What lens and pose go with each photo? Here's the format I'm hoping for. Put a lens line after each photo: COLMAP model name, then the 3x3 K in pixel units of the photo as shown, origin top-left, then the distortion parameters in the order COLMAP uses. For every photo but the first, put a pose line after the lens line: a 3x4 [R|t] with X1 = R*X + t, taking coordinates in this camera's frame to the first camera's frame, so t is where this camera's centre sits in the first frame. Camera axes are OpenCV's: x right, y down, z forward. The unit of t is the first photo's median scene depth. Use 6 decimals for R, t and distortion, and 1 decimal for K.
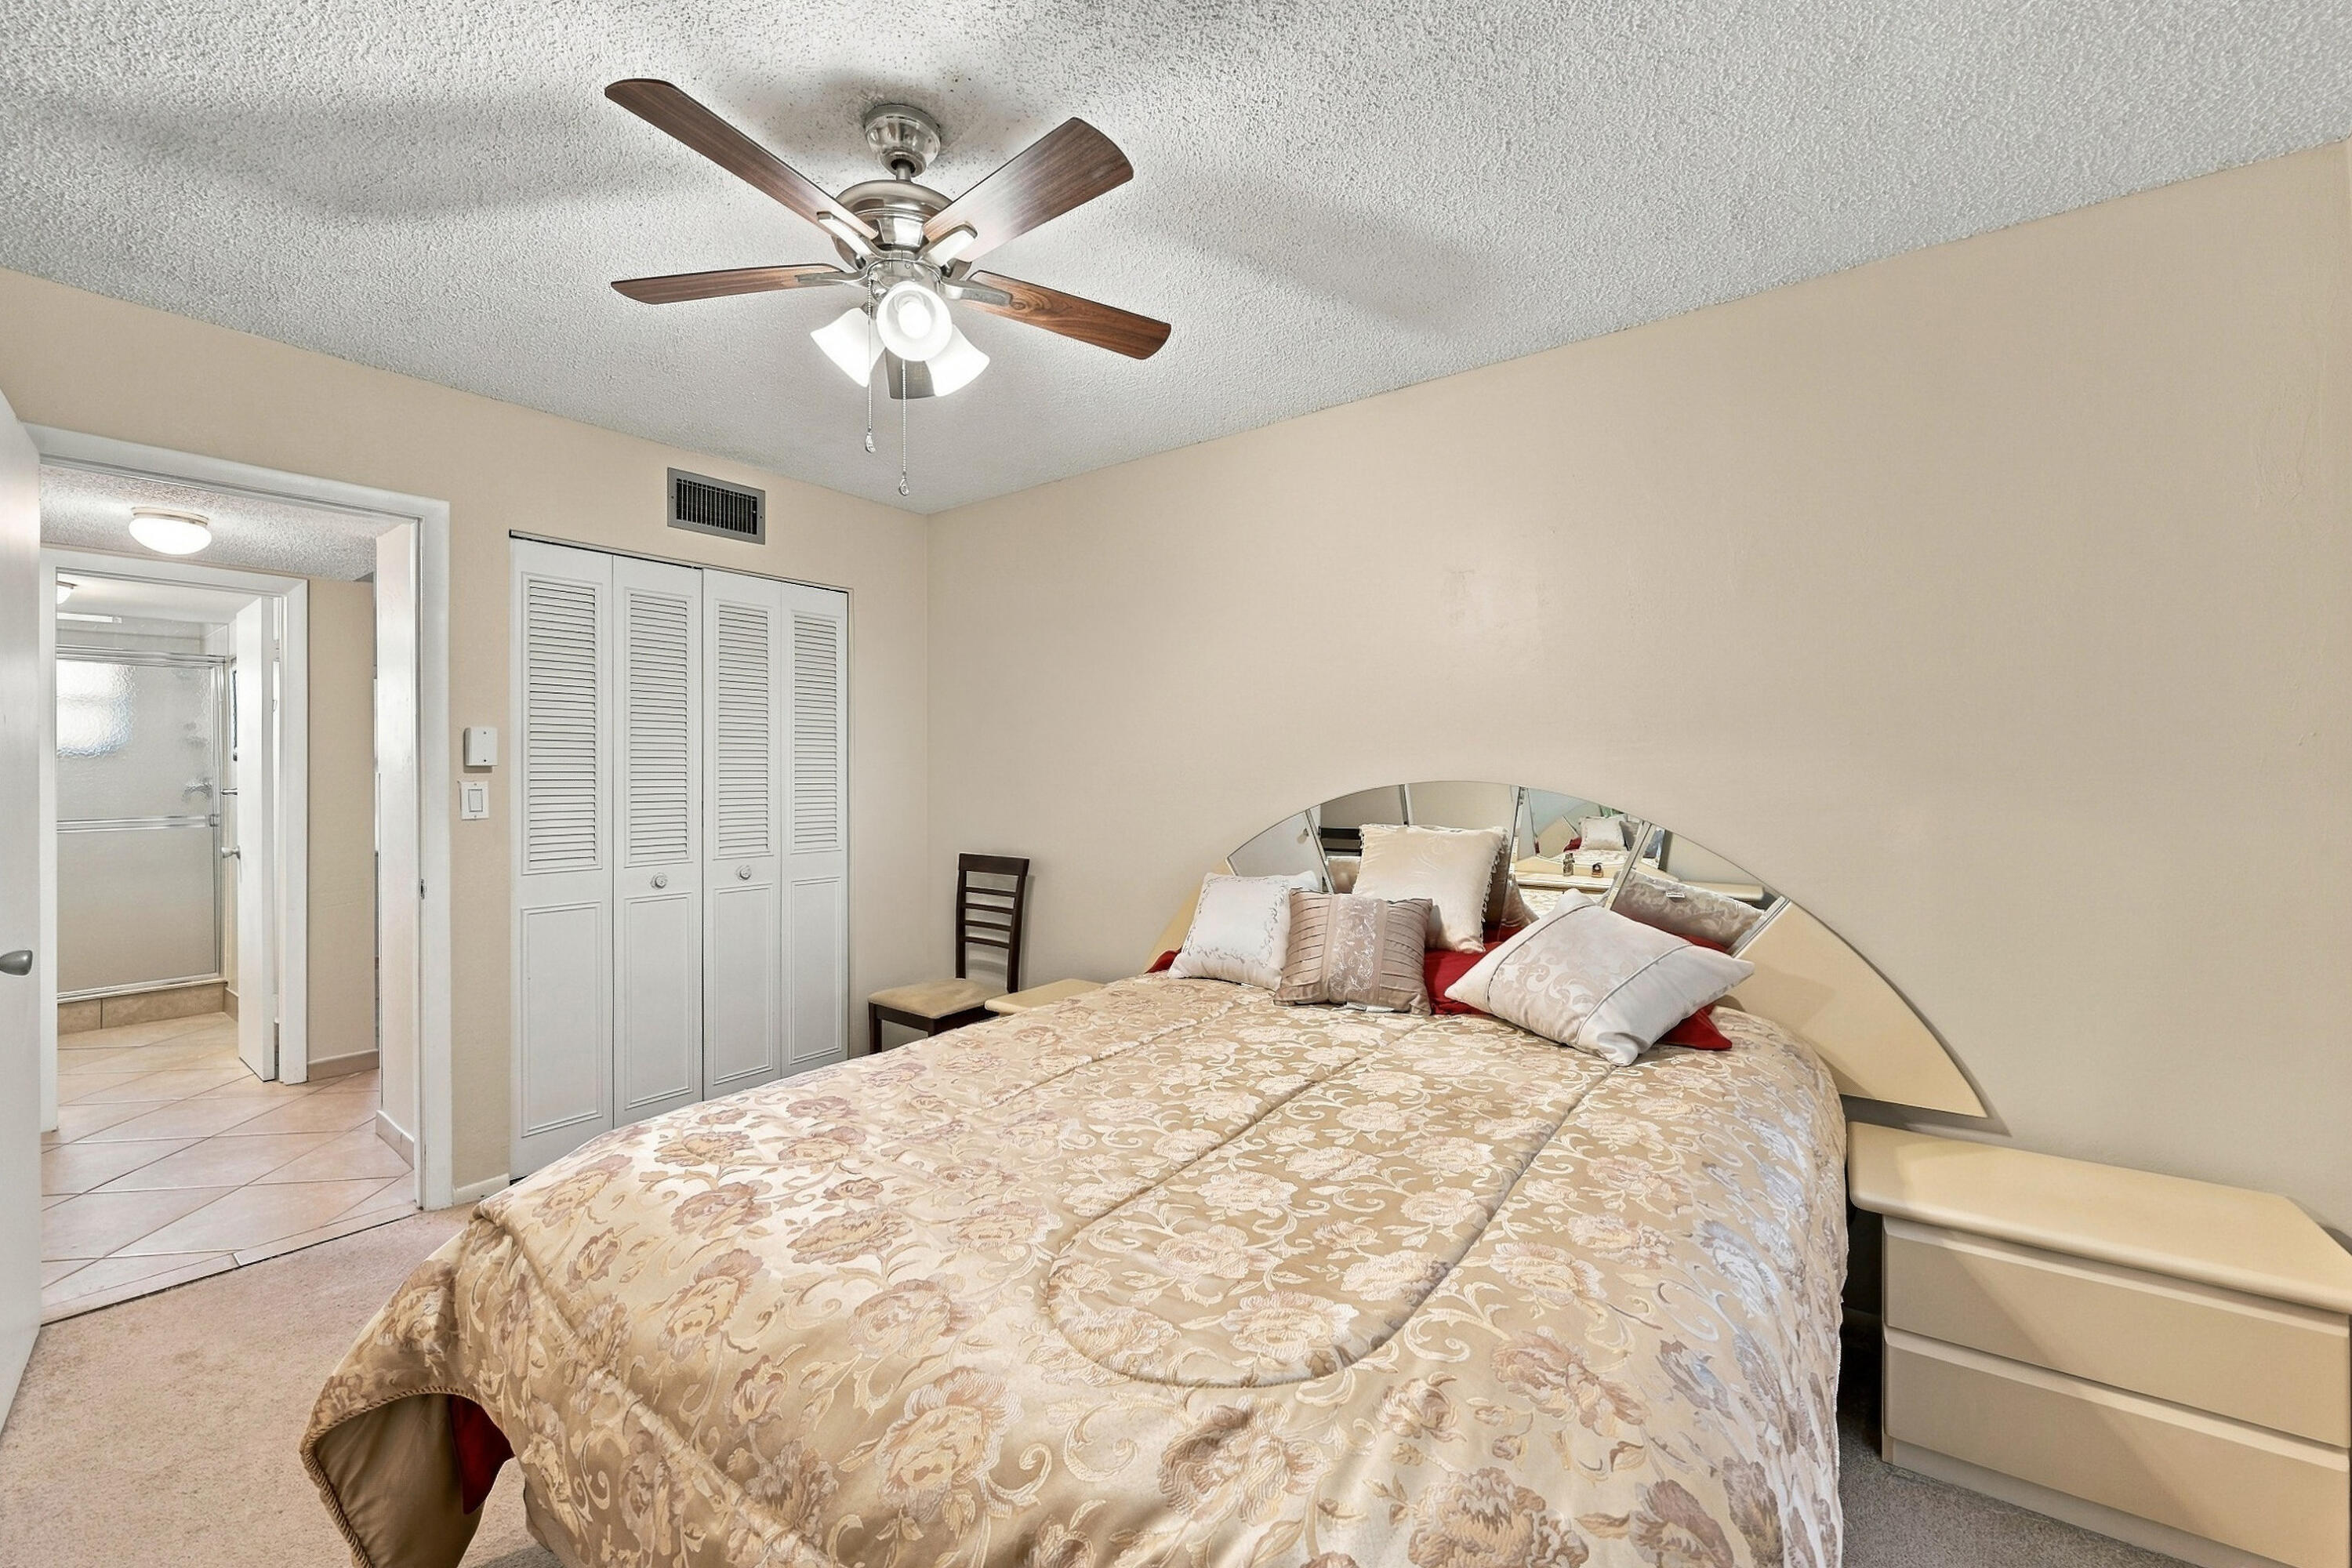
lens RADIAL K [[946.9, 0, 1180.5], [0, 946.9, 769.0], [0, 0, 1]] dist [-0.001379, -0.000053]
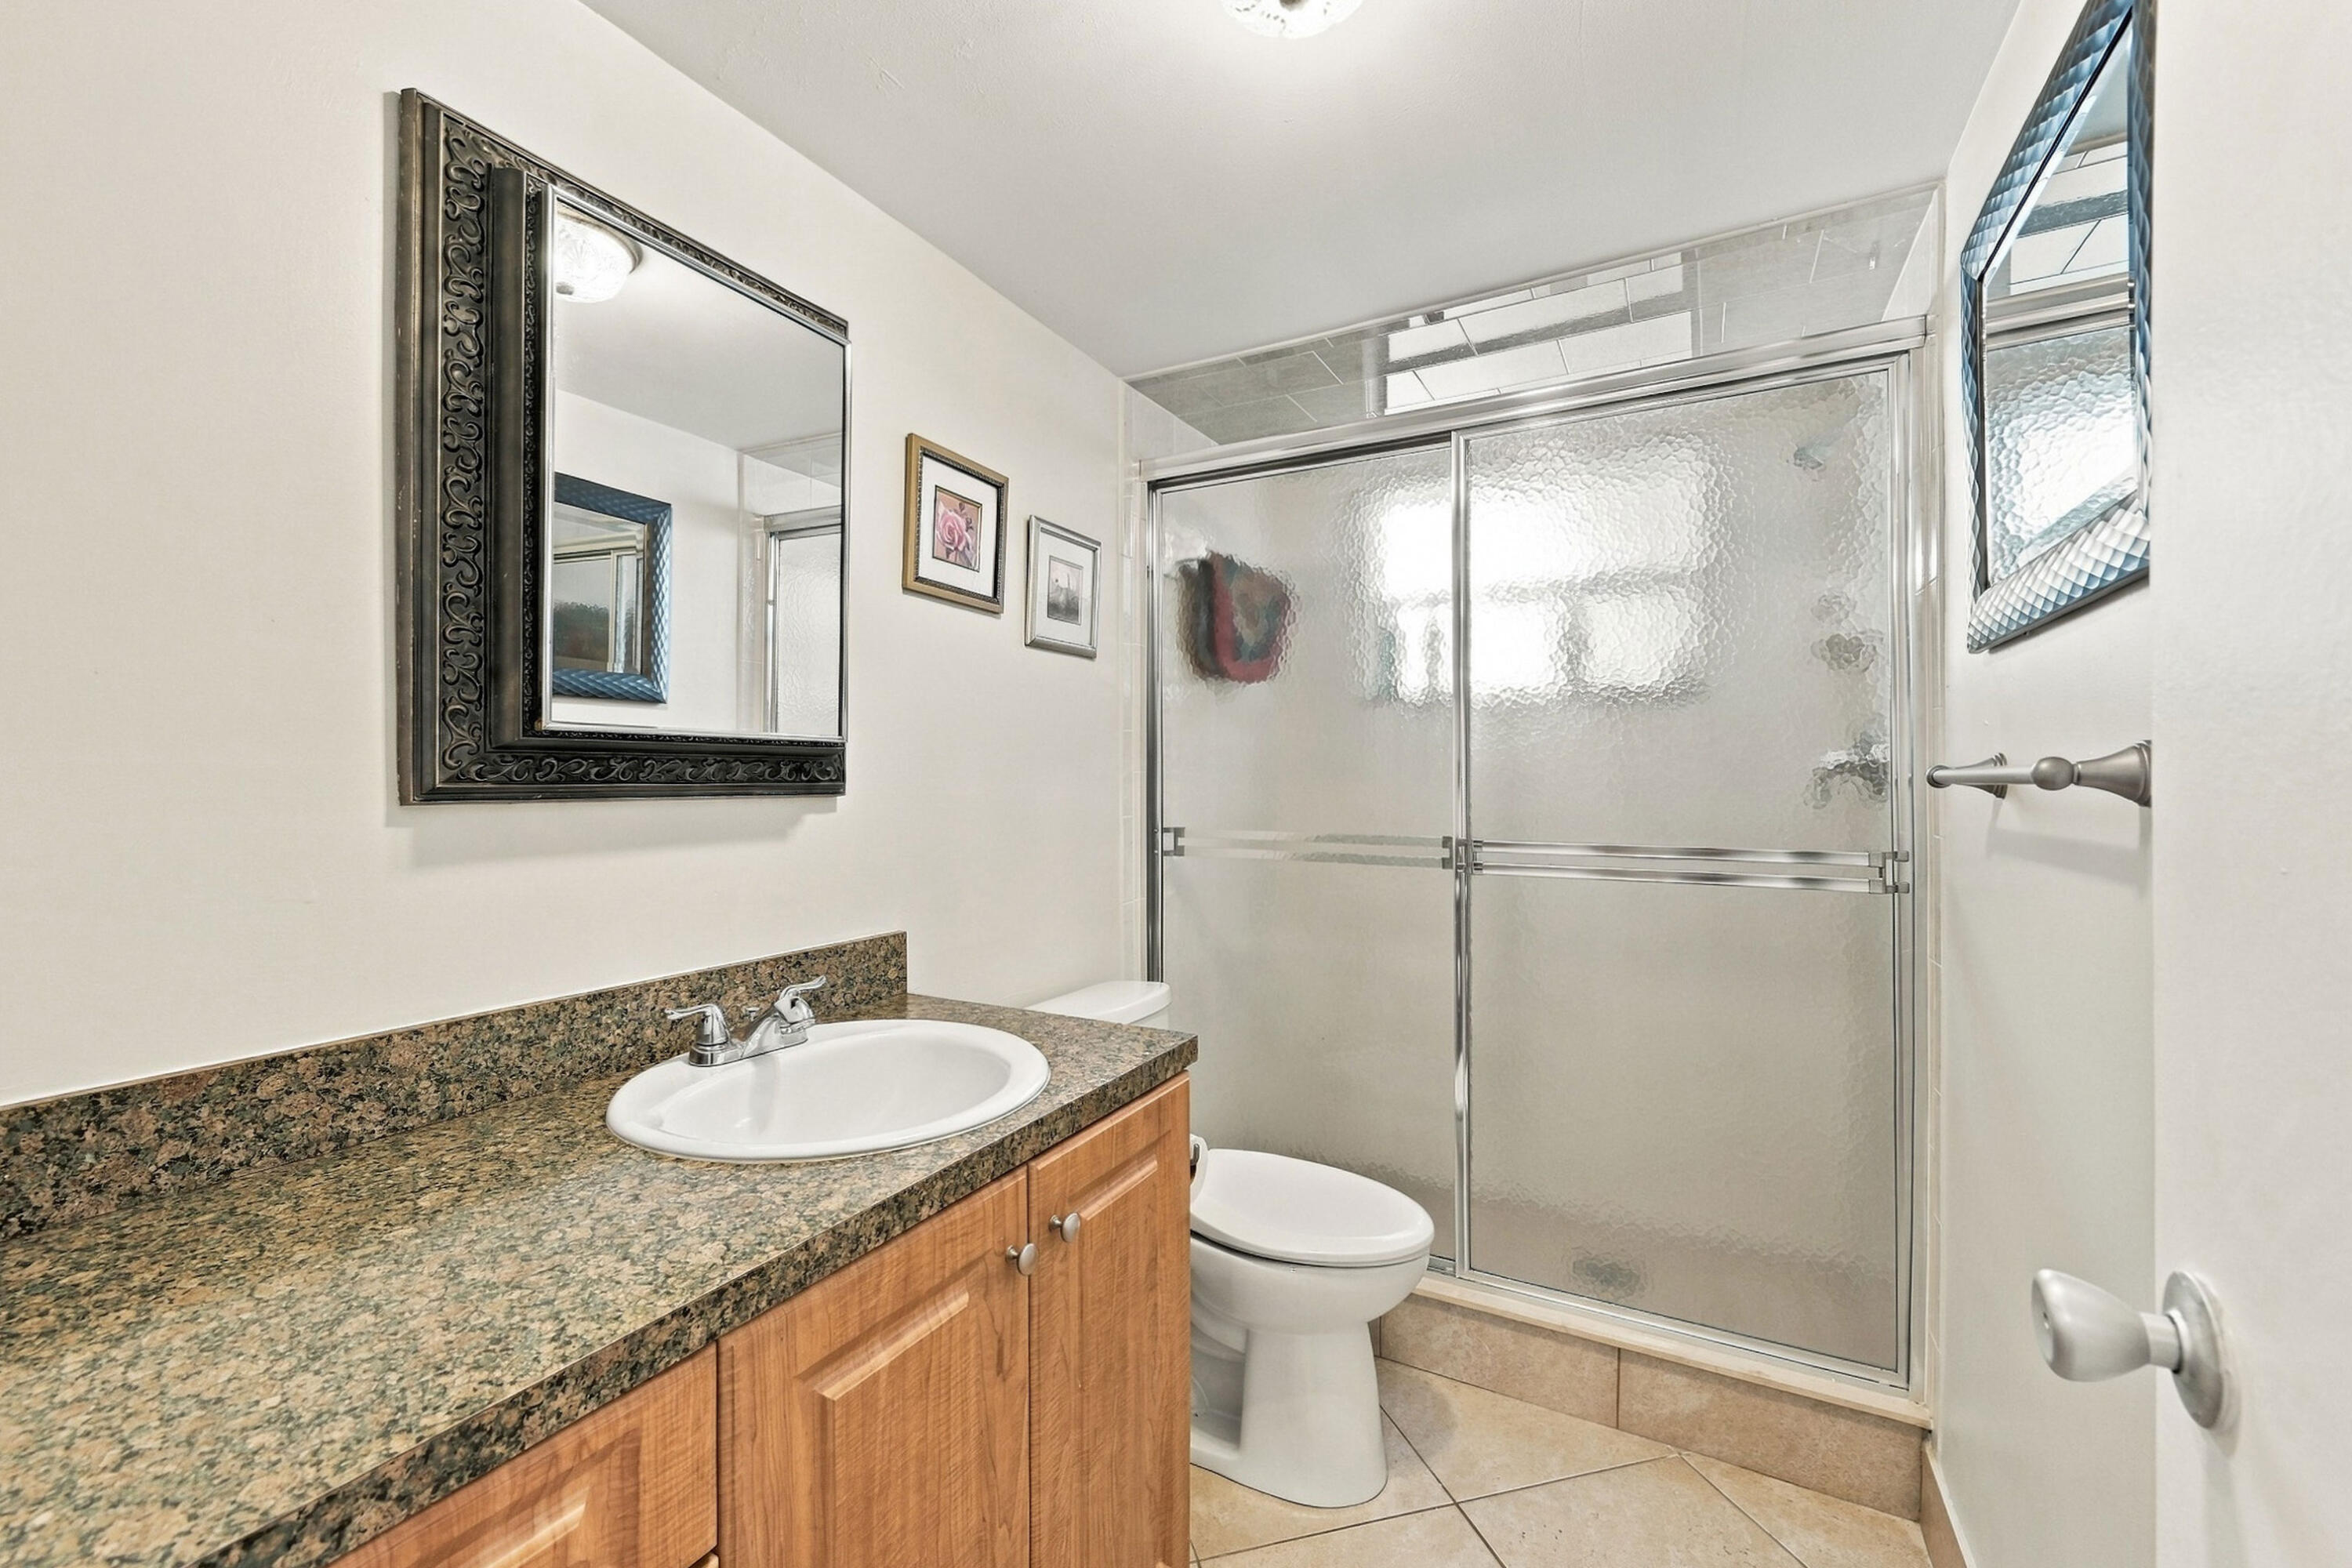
lens RADIAL K [[946.9, 0, 1180.5], [0, 946.9, 769.0], [0, 0, 1]] dist [-0.001379, -0.000053]
pose [[0.152753, -0.002763, -0.988261, -0.746157], [-0.002183, 0.999993, -0.003133, 0.022115], [0.988262, 0.002636, 0.152746, 0.717390]]
